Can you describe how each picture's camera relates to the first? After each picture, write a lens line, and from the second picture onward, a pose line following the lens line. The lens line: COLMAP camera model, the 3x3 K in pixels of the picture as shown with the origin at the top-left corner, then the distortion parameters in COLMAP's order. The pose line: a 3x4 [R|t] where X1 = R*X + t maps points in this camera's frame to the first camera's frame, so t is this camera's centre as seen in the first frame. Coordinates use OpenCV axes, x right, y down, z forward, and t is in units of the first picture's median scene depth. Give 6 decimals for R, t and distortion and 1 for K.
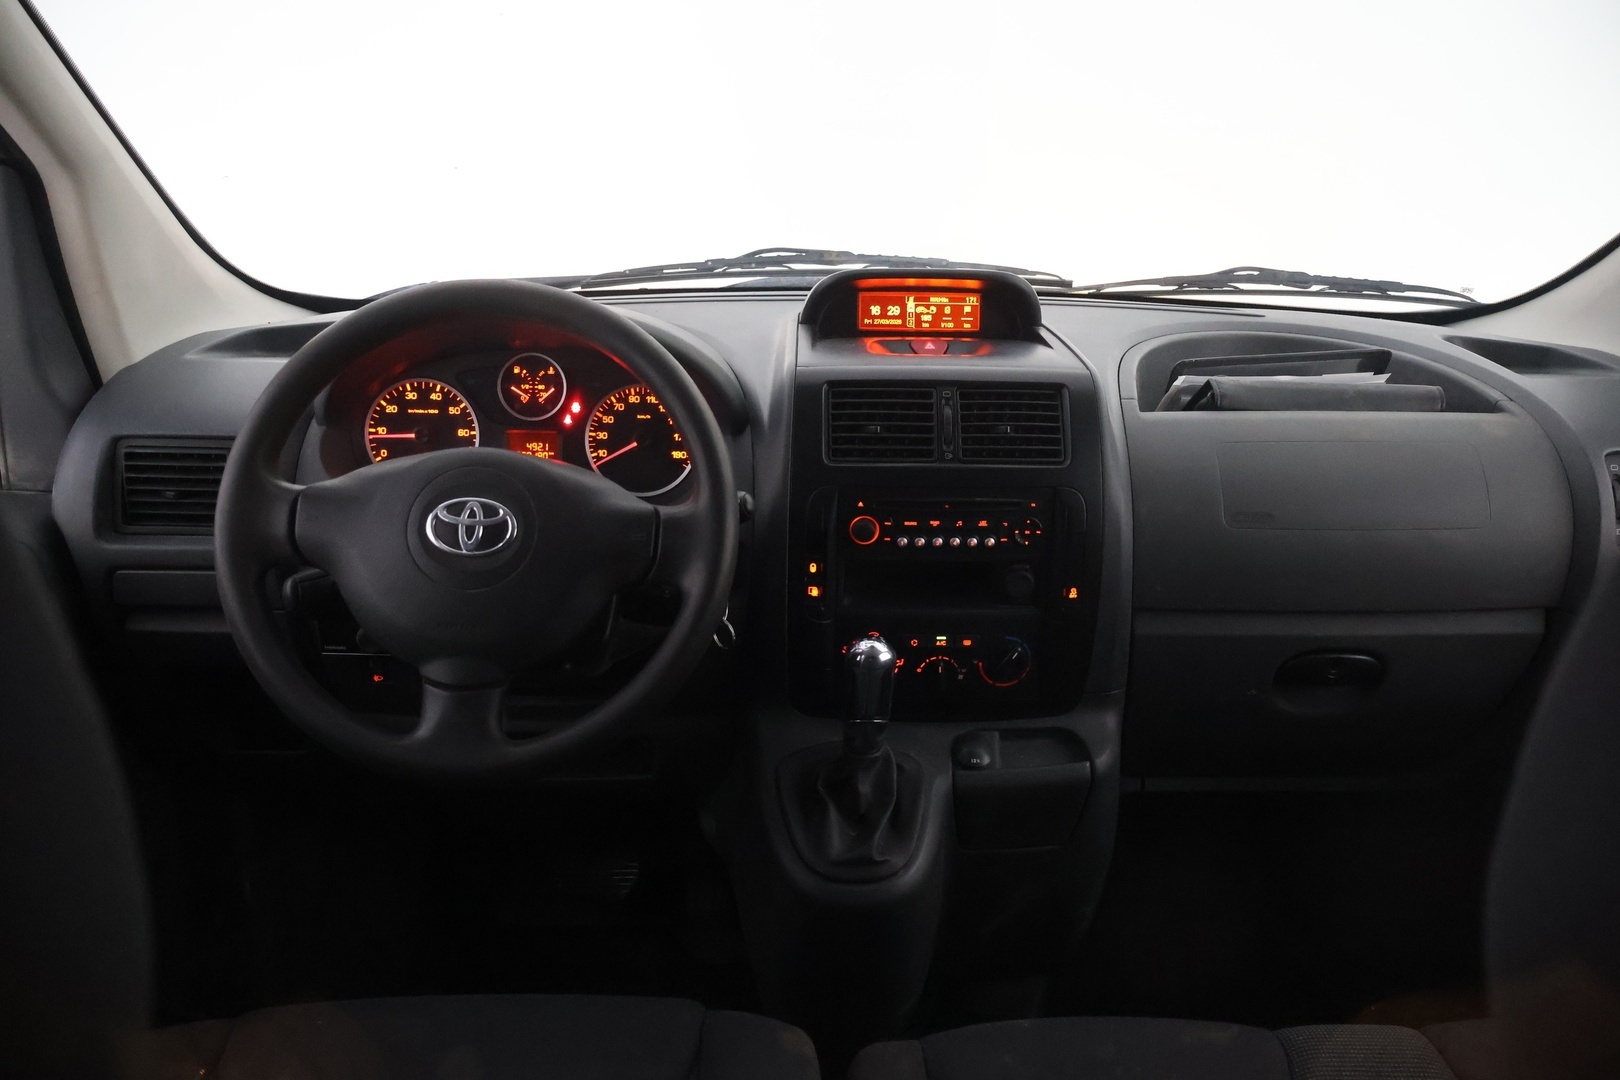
lens RADIAL K [[1346.6, 0, 840.2], [0, 1346.6, 517.5], [0, 0, 1]] dist [-0.004437, 0.006676]
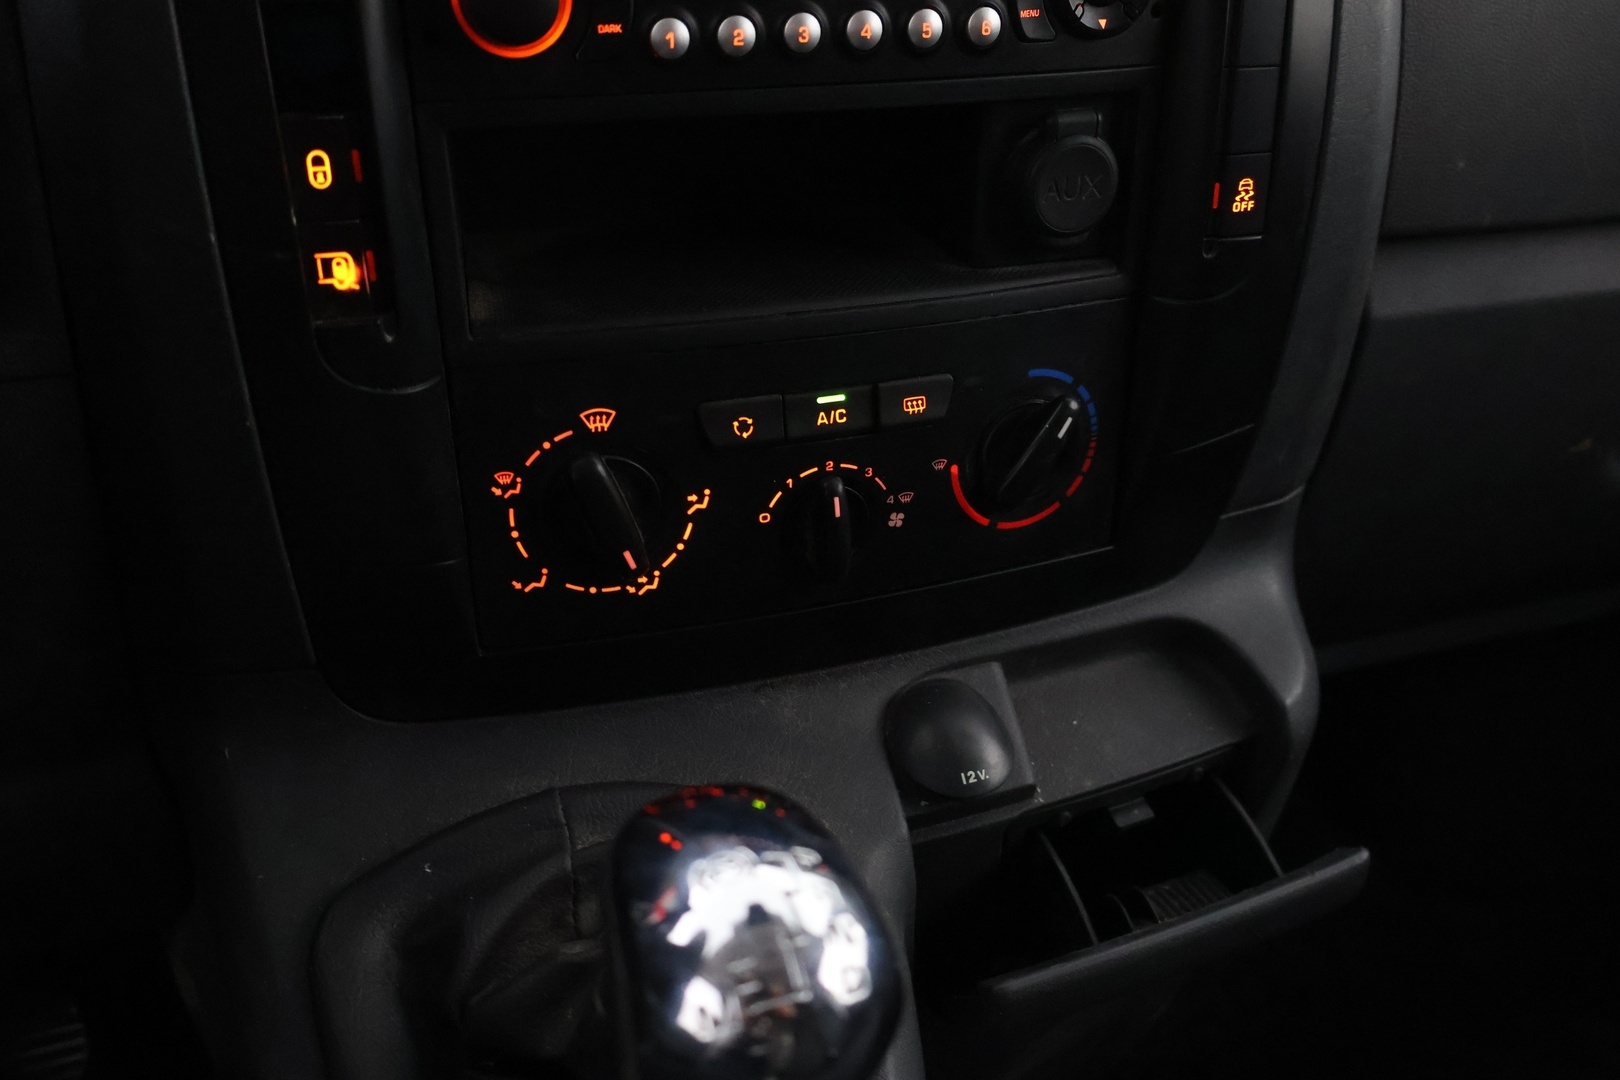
lens RADIAL K [[1346.6, 0, 811.7], [0, 1346.6, 531.6], [0, 0, 1]] dist [-0.004437, 0.006676]
pose [[0.961189, -0.144169, 0.235225, -0.001378], [0.105086, 0.979648, 0.171017, 0.066602], [-0.255094, -0.139661, 0.956777, 0.710632]]
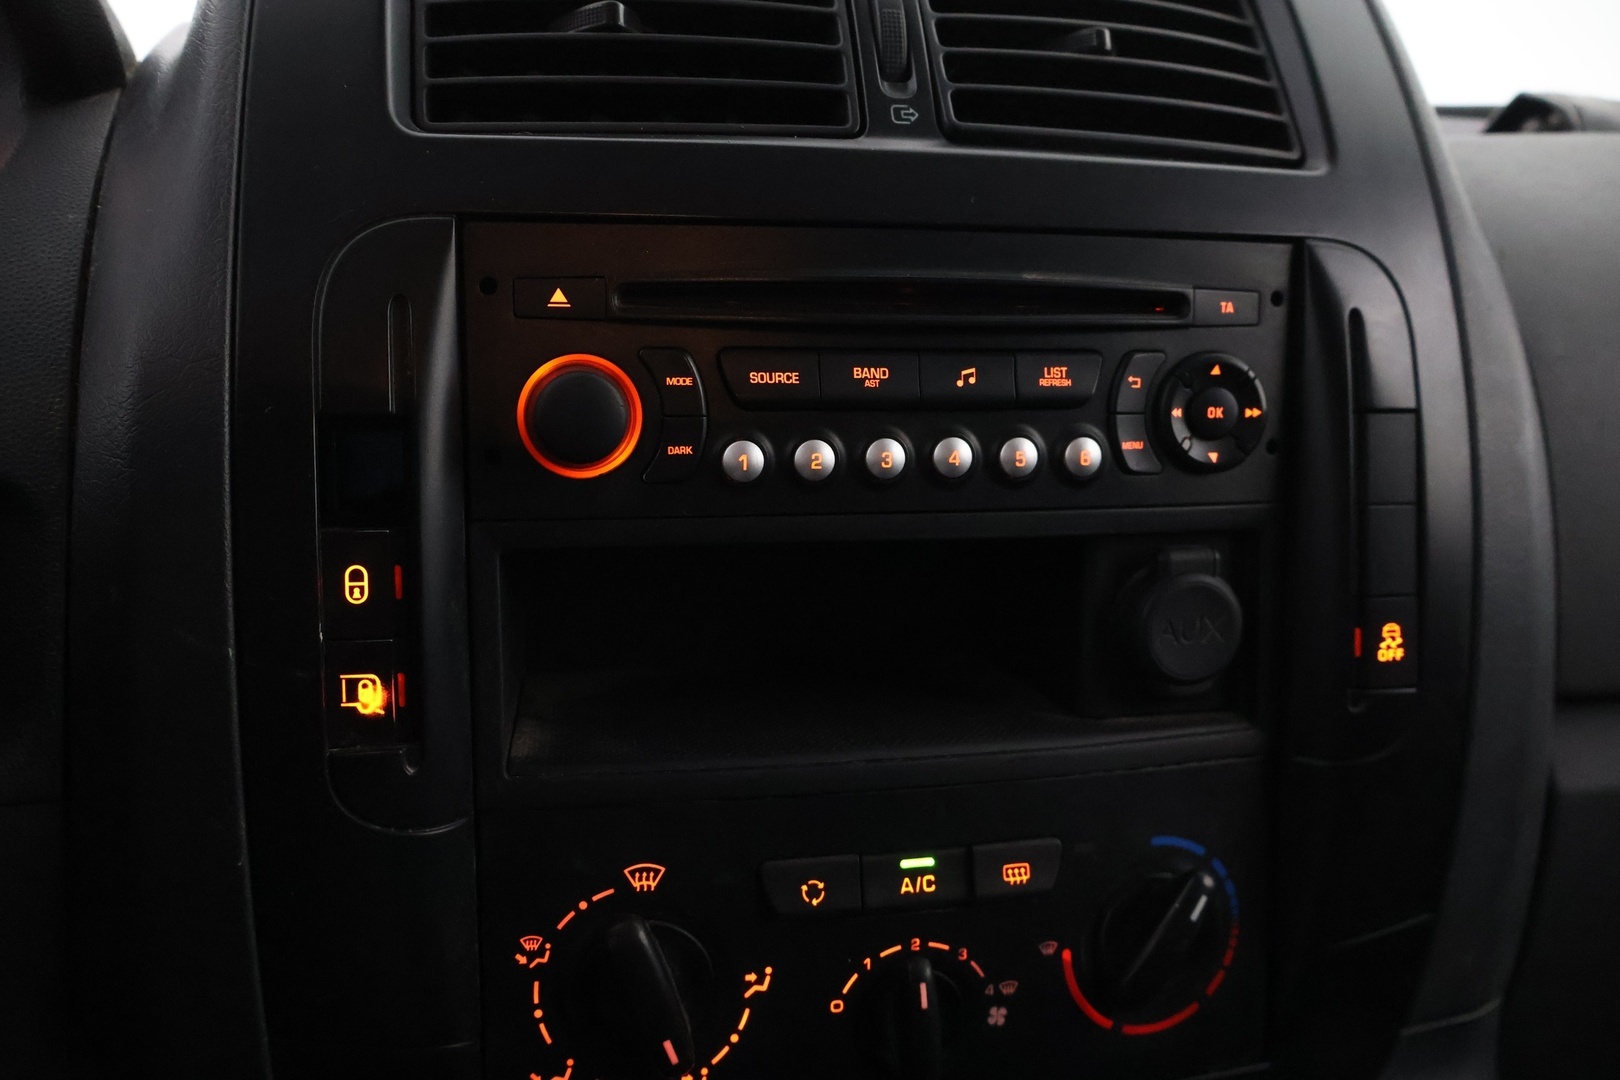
lens RADIAL K [[1346.6, 0, 818.6], [0, 1346.6, 546.0], [0, 0, 1]] dist [-0.004437, 0.006676]
pose [[0.983082, -0.046401, 0.177188, 0.015450], [0.080260, 0.978691, -0.189005, 0.076813], [-0.164643, 0.200029, 0.965858, 0.741480]]
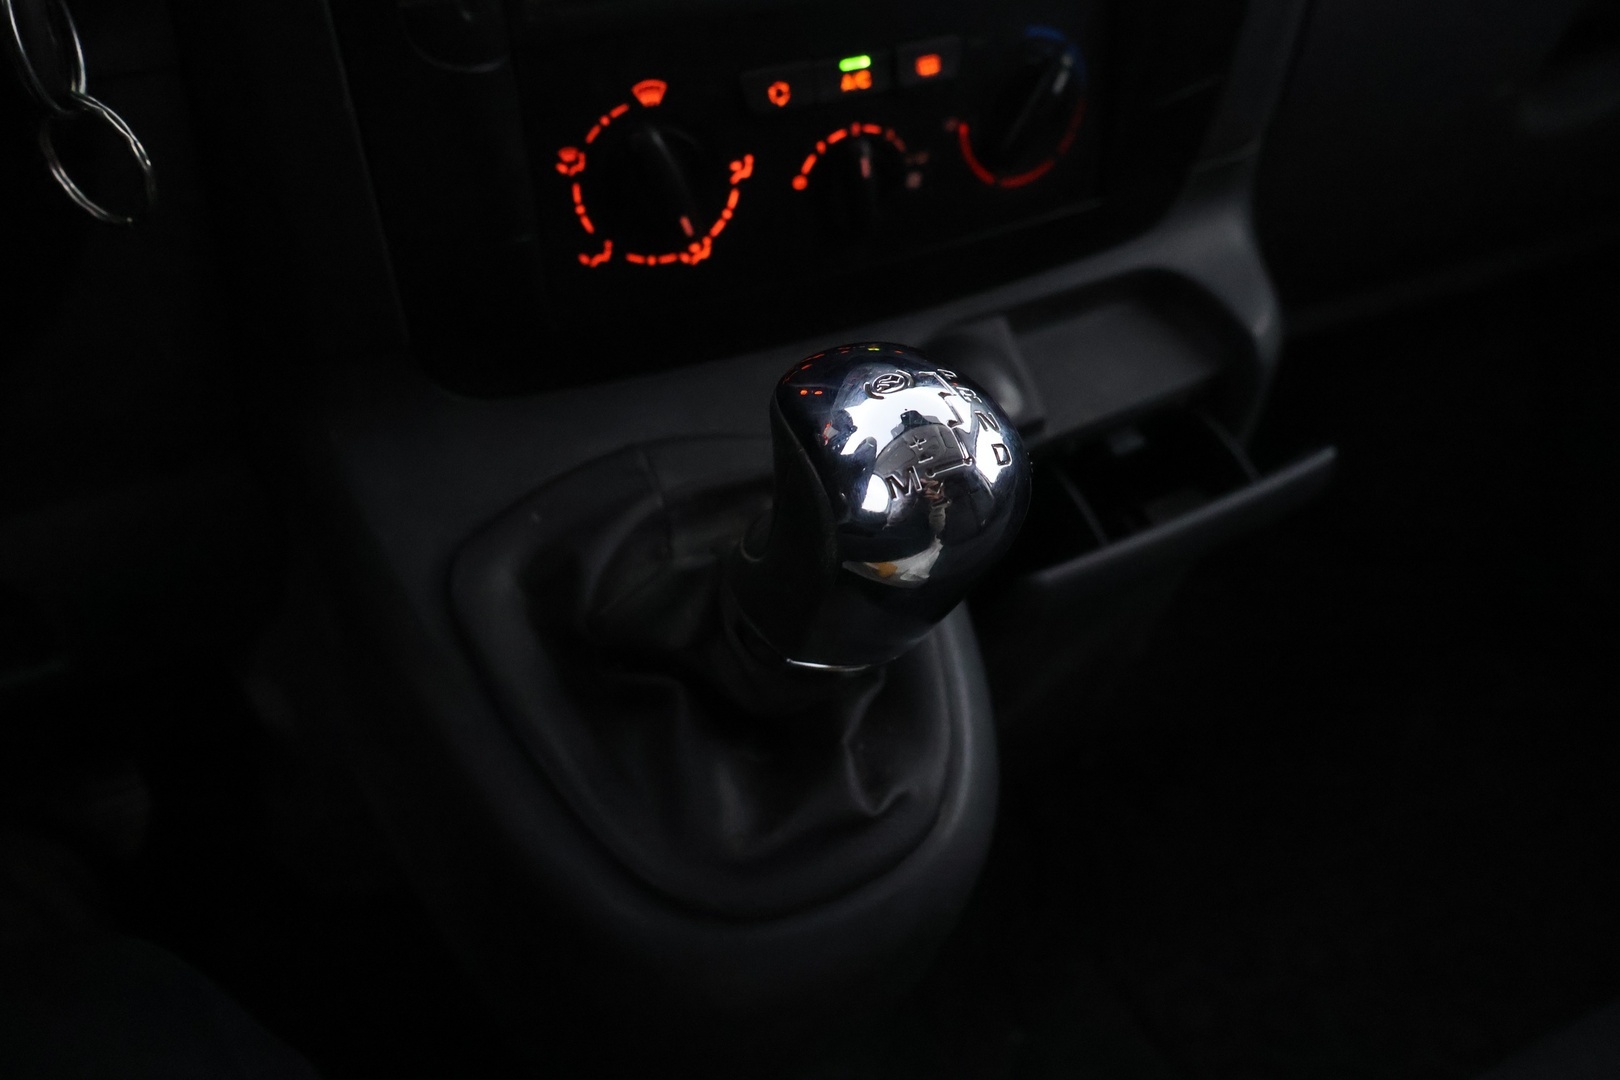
lens RADIAL K [[1346.6, 0, 815.6], [0, 1346.6, 537.0], [0, 0, 1]] dist [-0.004437, 0.006676]
pose [[0.924686, -0.266777, 0.271635, -0.048656], [0.170654, 0.928192, 0.330661, 0.085557], [-0.340343, -0.259401, 0.903813, 0.679590]]
